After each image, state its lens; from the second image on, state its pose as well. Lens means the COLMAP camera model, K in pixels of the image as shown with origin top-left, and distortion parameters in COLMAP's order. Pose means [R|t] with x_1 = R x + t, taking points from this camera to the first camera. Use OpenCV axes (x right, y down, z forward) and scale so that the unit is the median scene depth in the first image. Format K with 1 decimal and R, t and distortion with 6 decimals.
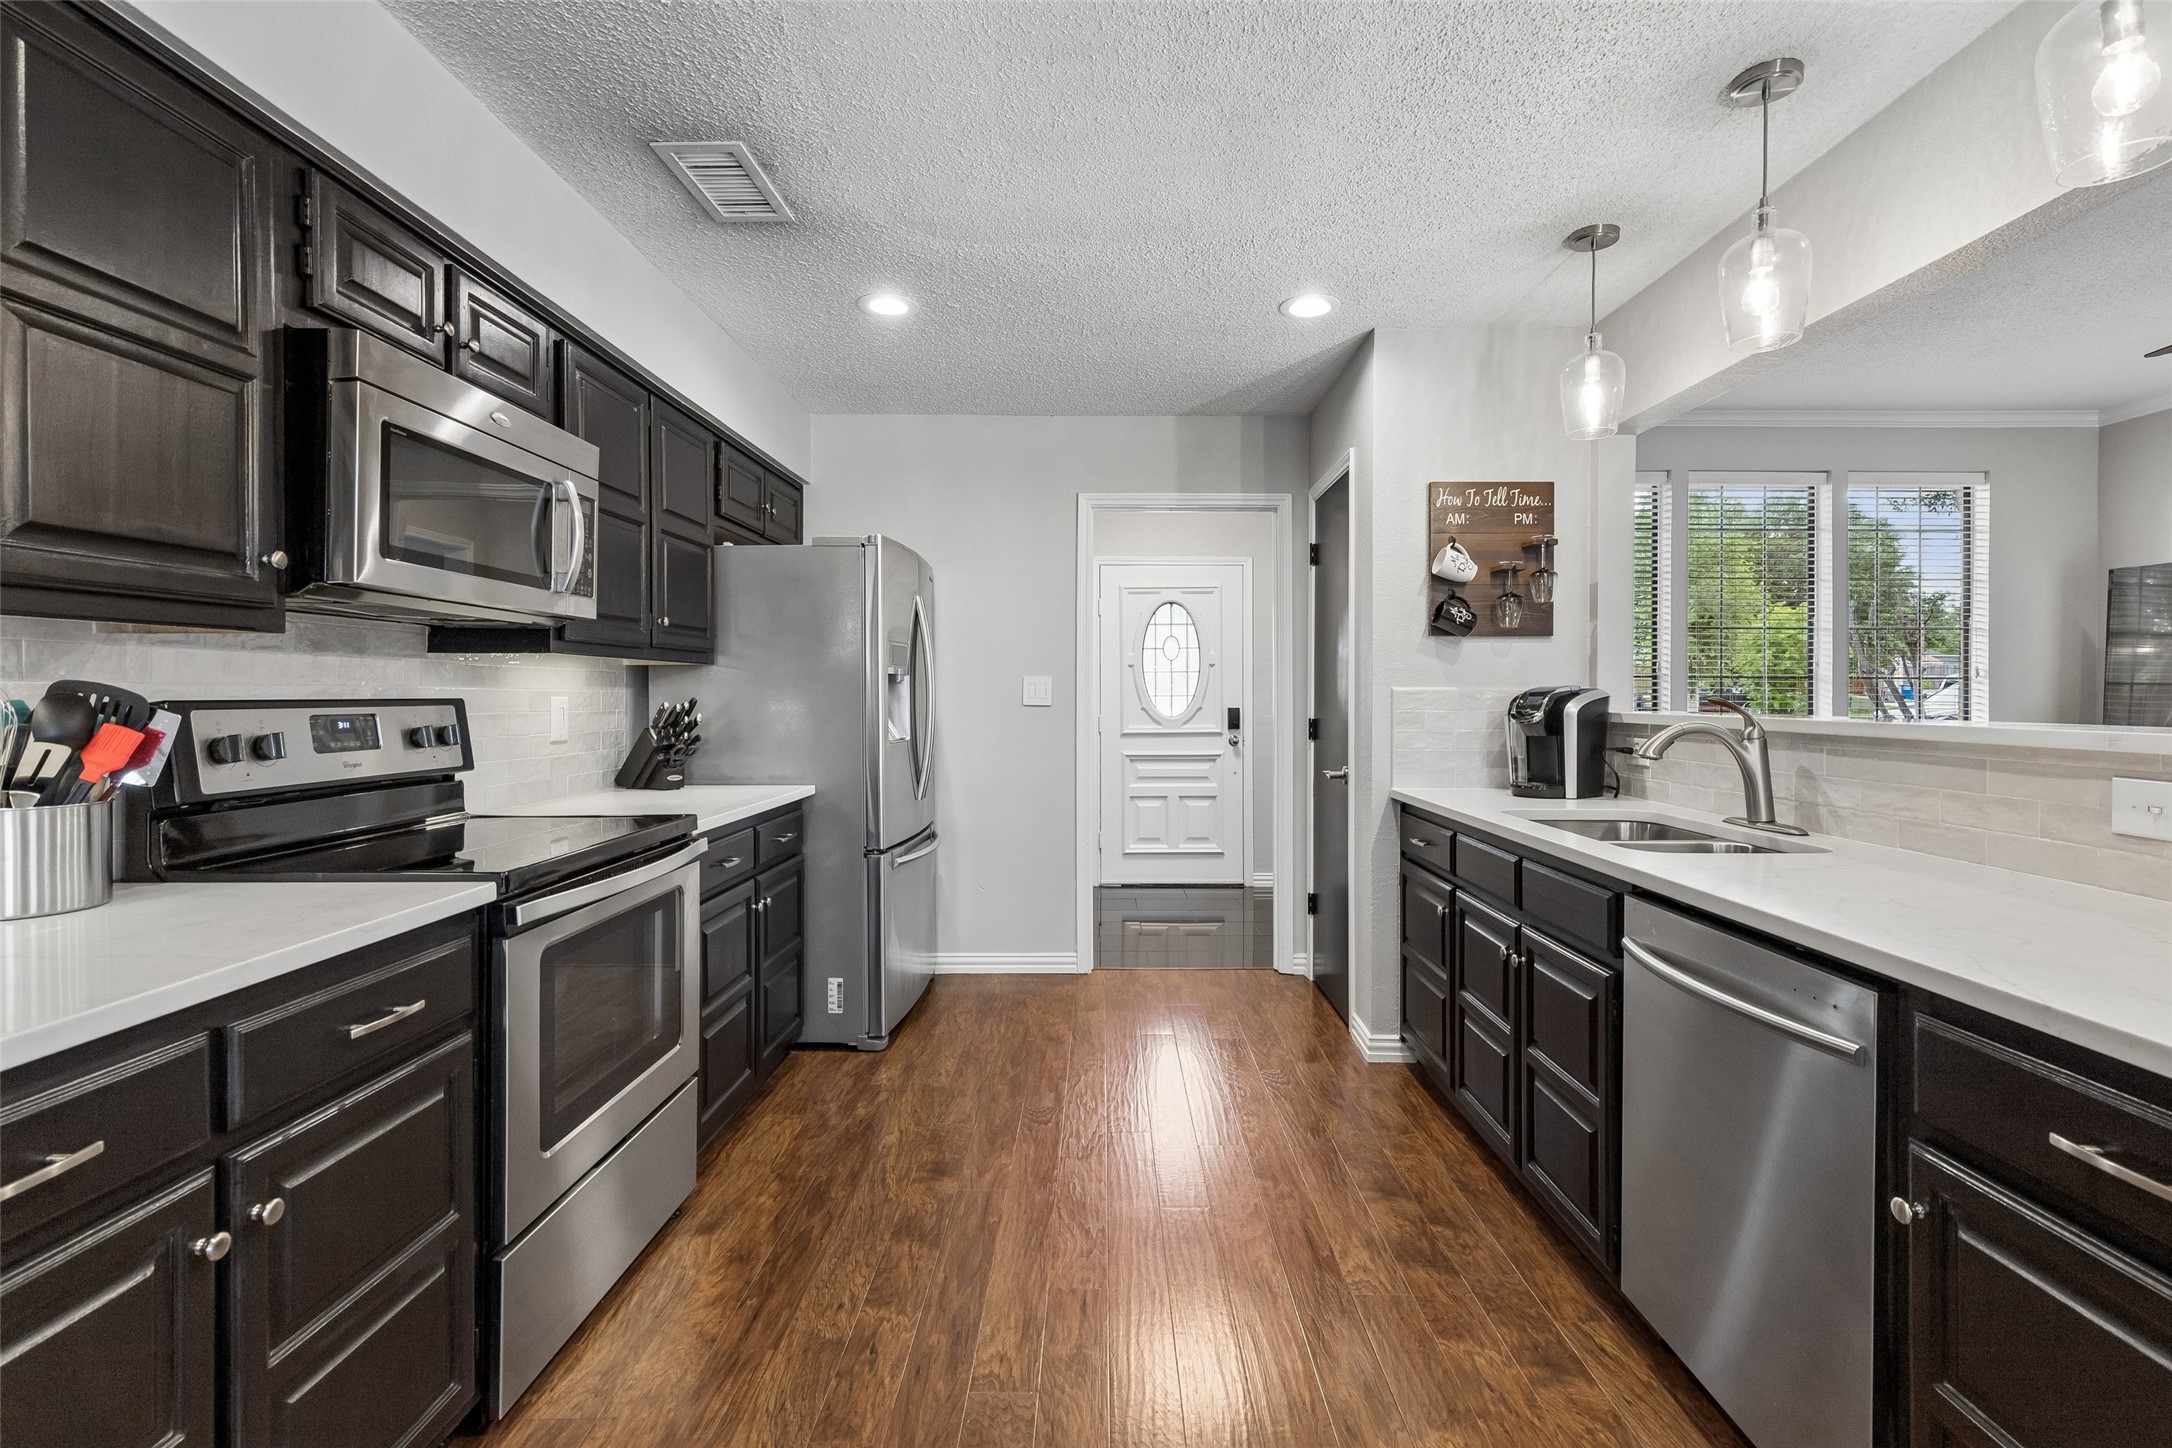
lens RADIAL K [[988.6, 0, 1091.6], [0, 988.6, 706.2], [0, 0, 1]] dist [0.005905, -0.002029]
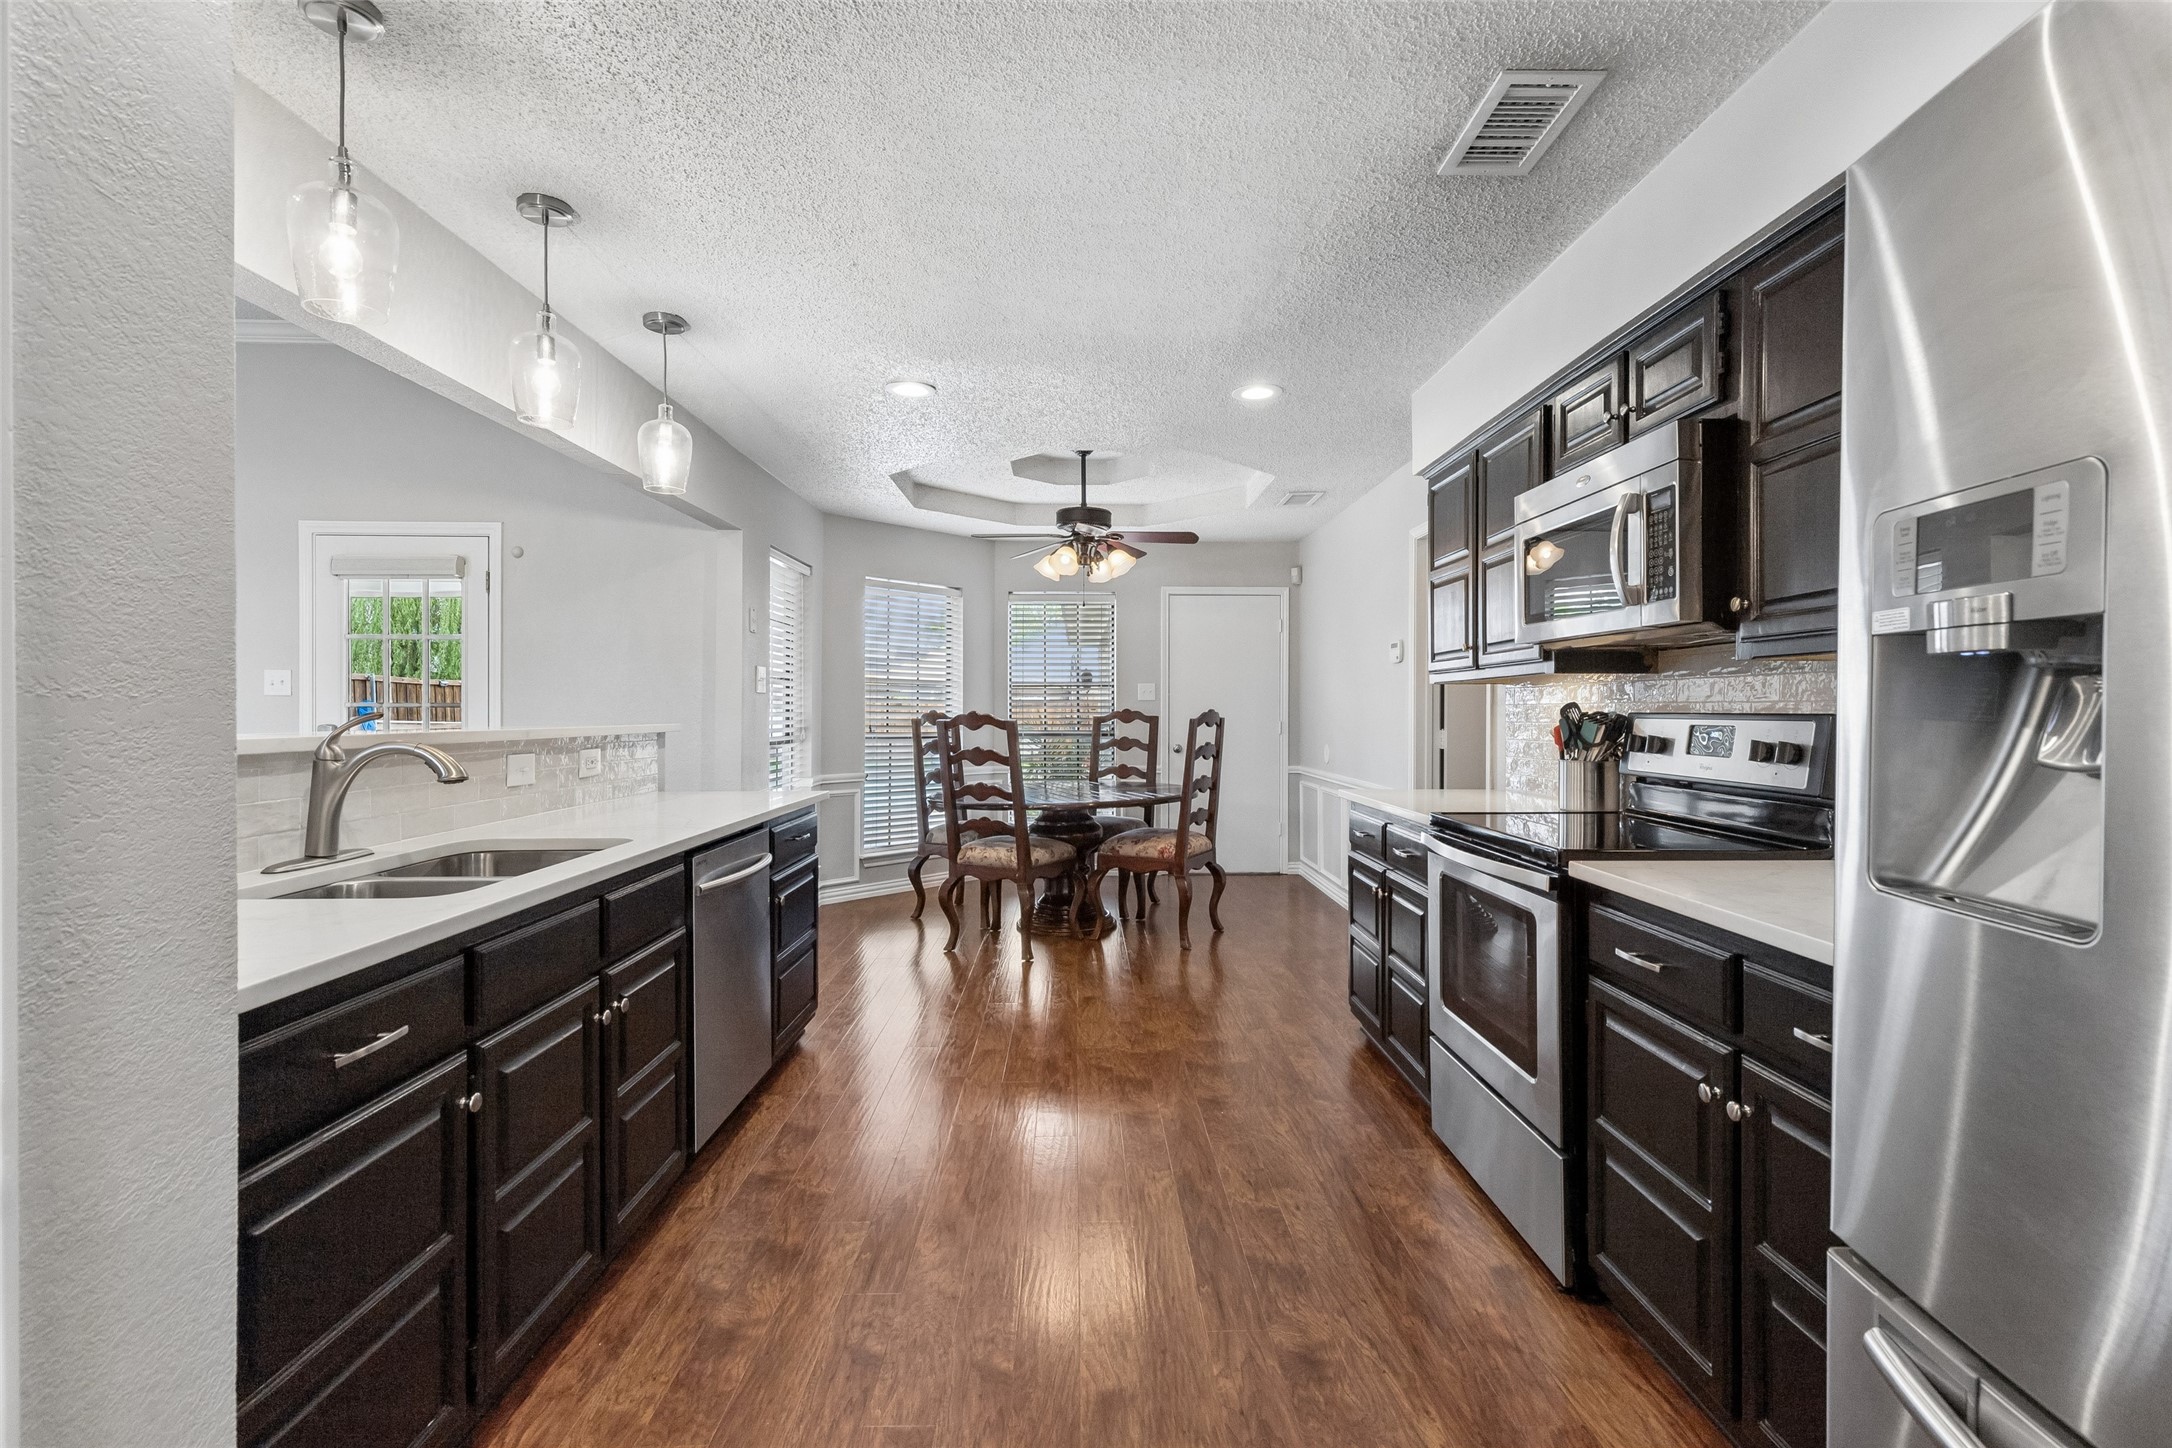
lens RADIAL K [[988.6, 0, 1089.8], [0, 988.6, 709.6], [0, 0, 1]] dist [0.005905, -0.002029]
pose [[-0.999625, -0.000403, -0.027366, 0.023287], [-0.000735, 0.999927, 0.012098, -0.015862], [0.027359, 0.012113, -0.999552, 1.372524]]
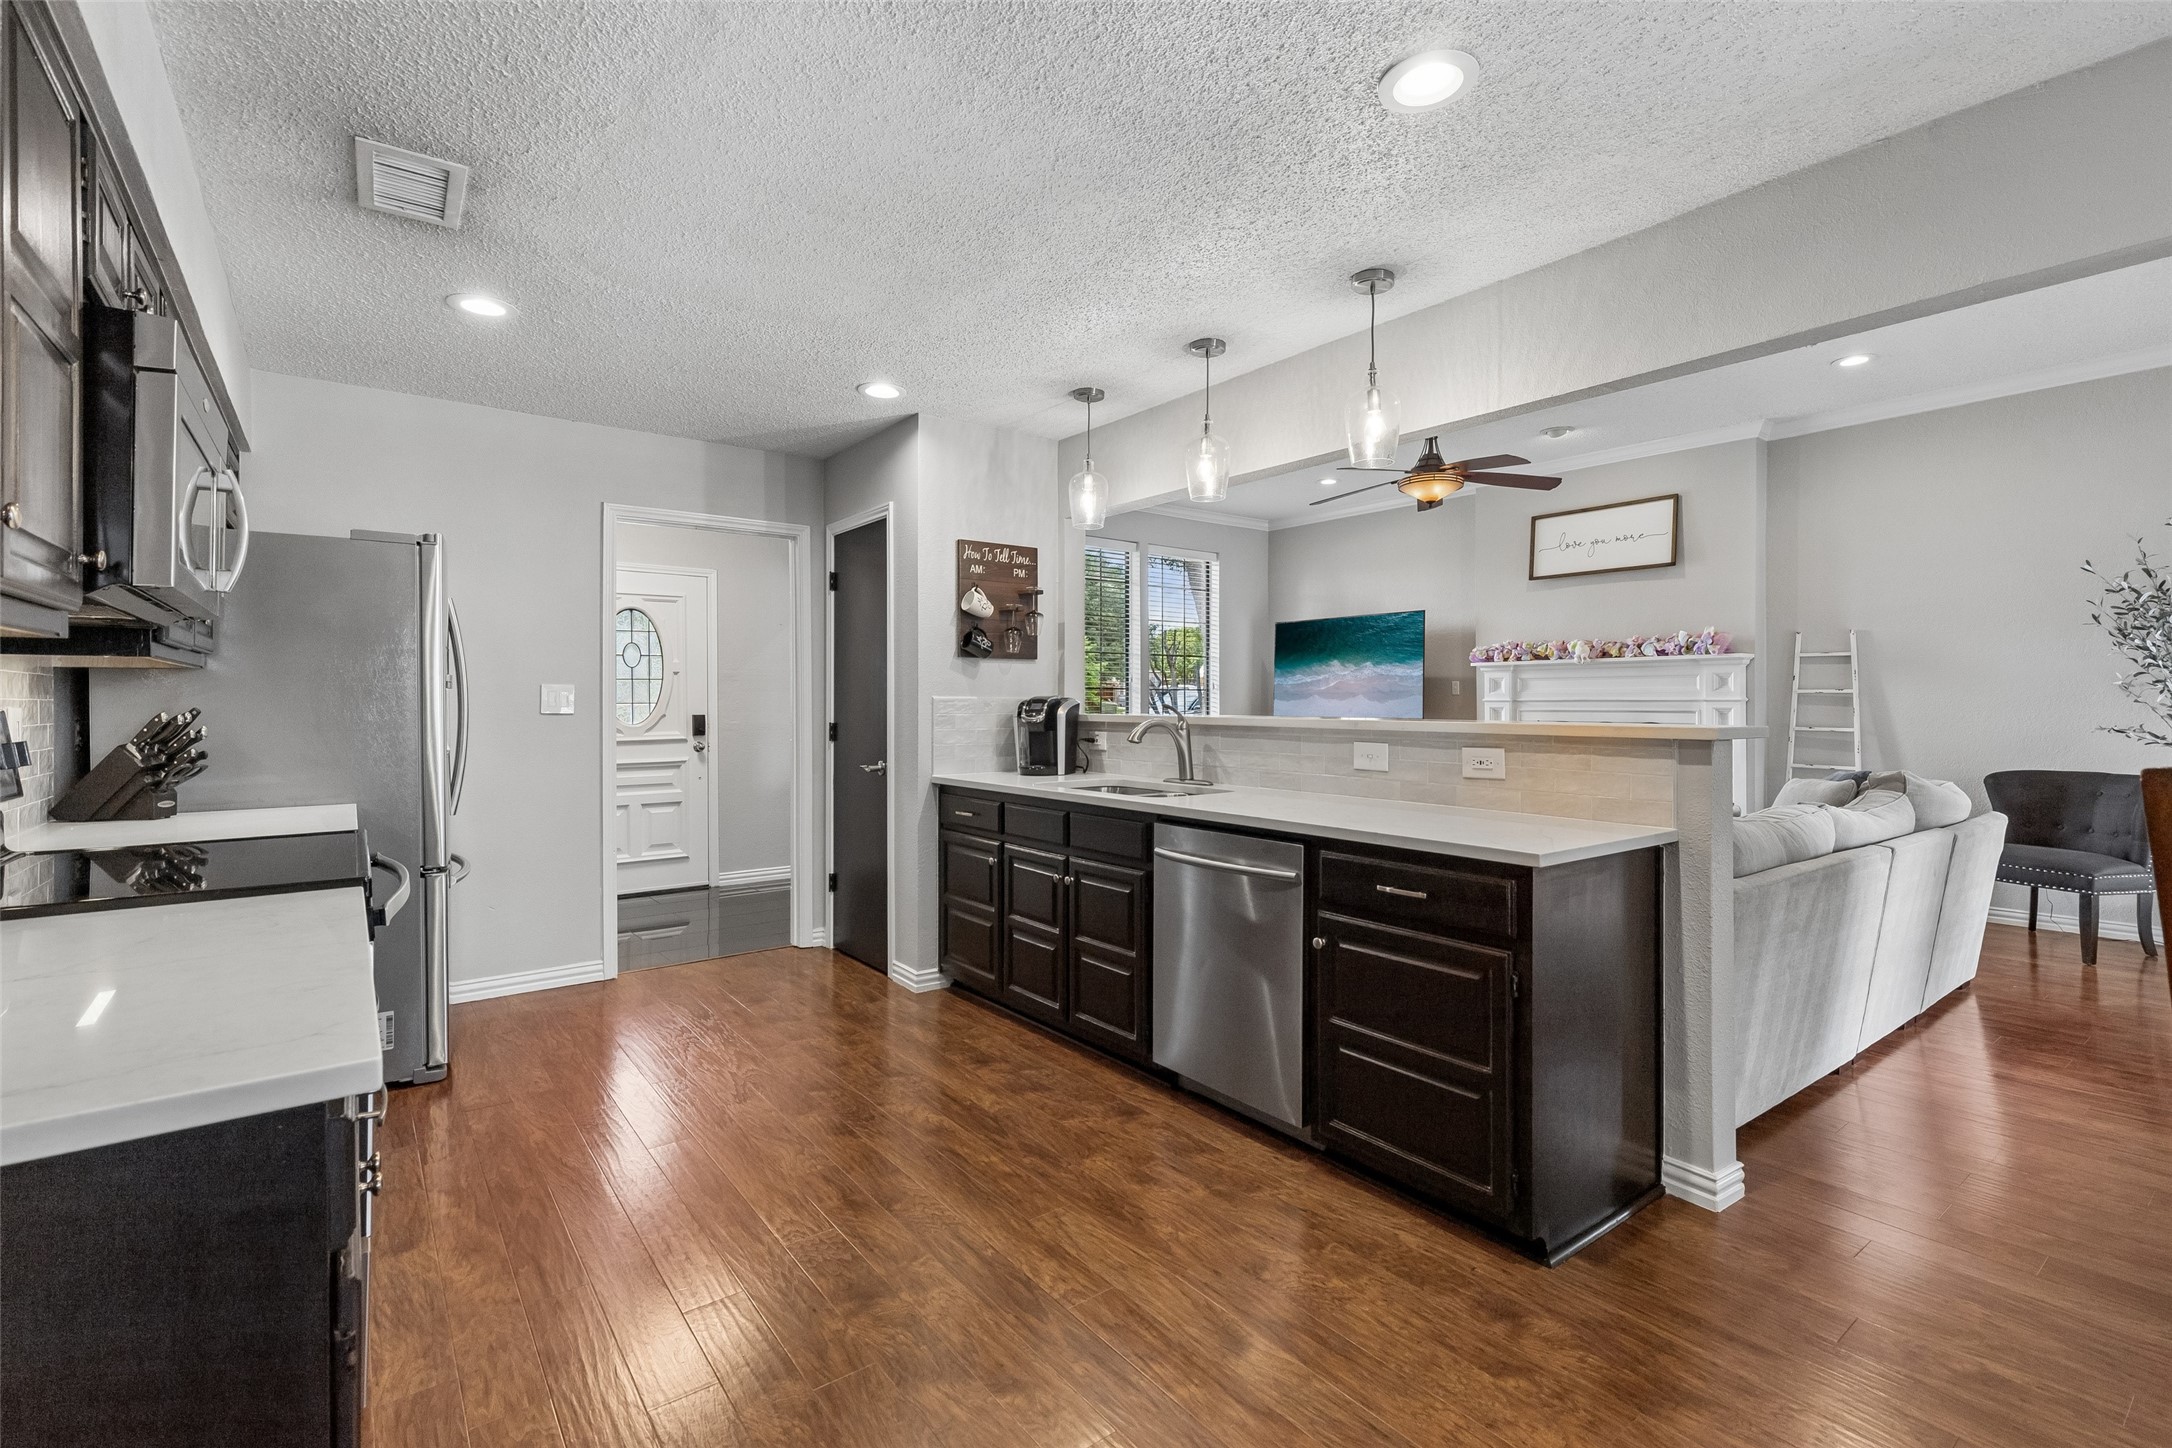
lens RADIAL K [[988.6, 0, 1107.3], [0, 988.6, 718.7], [0, 0, 1]] dist [0.005905, -0.002029]
pose [[0.785130, -0.012194, 0.619210, -0.317478], [0.008736, 0.999925, 0.008614, 0.000639], [-0.619269, -0.001353, 0.785178, -0.146807]]
